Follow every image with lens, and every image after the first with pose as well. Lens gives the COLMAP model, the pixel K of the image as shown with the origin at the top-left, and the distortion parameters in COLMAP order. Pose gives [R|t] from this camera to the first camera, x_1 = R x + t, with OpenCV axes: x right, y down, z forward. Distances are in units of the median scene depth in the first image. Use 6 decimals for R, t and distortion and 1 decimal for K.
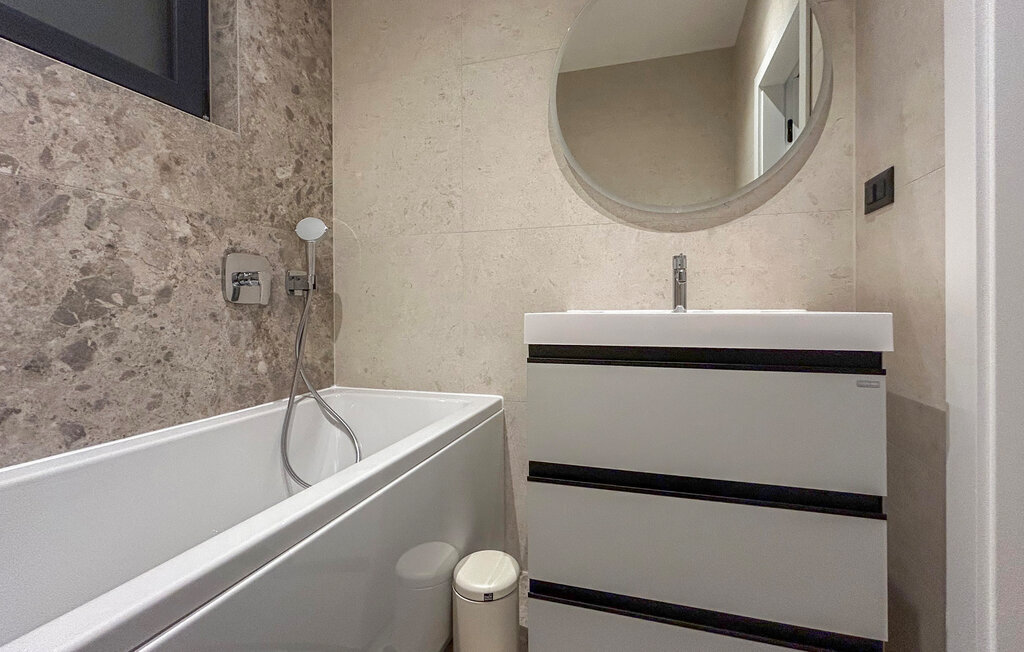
lens RADIAL K [[441.4, 0, 535.8], [0, 441.4, 307.5], [0, 0, 1]] dist [0.016276, 0.000190]
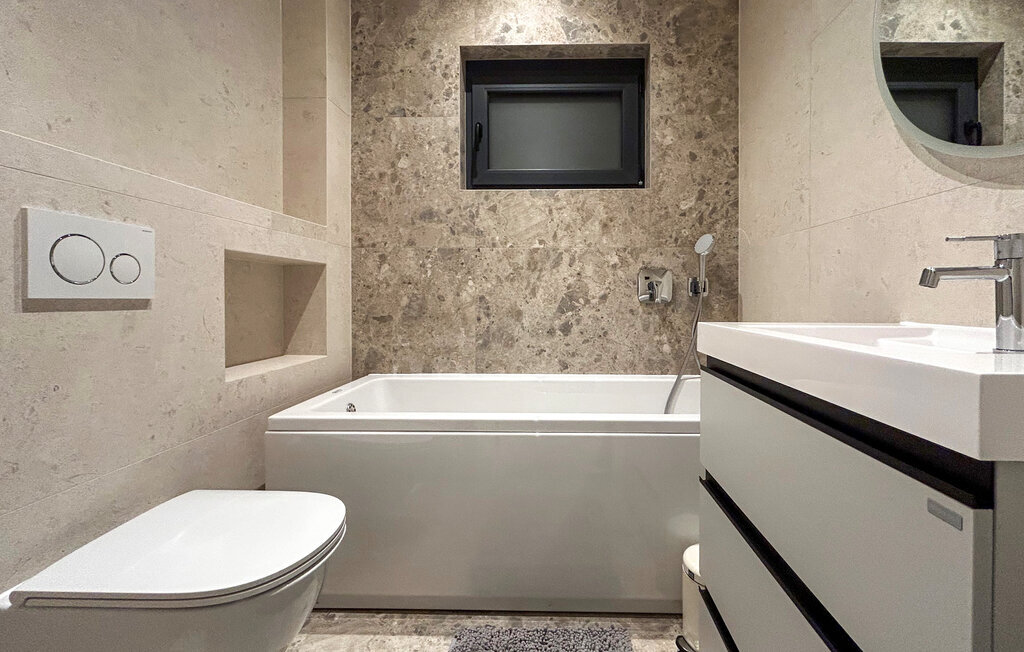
lens RADIAL K [[441.4, 0, 535.8], [0, 441.4, 307.5], [0, 0, 1]] dist [0.016276, 0.000190]
pose [[0.250477, 0.029126, -0.967684, 0.698558], [-0.004736, 0.999572, 0.028859, -0.037641], [0.968111, -0.002645, 0.250507, 0.276510]]
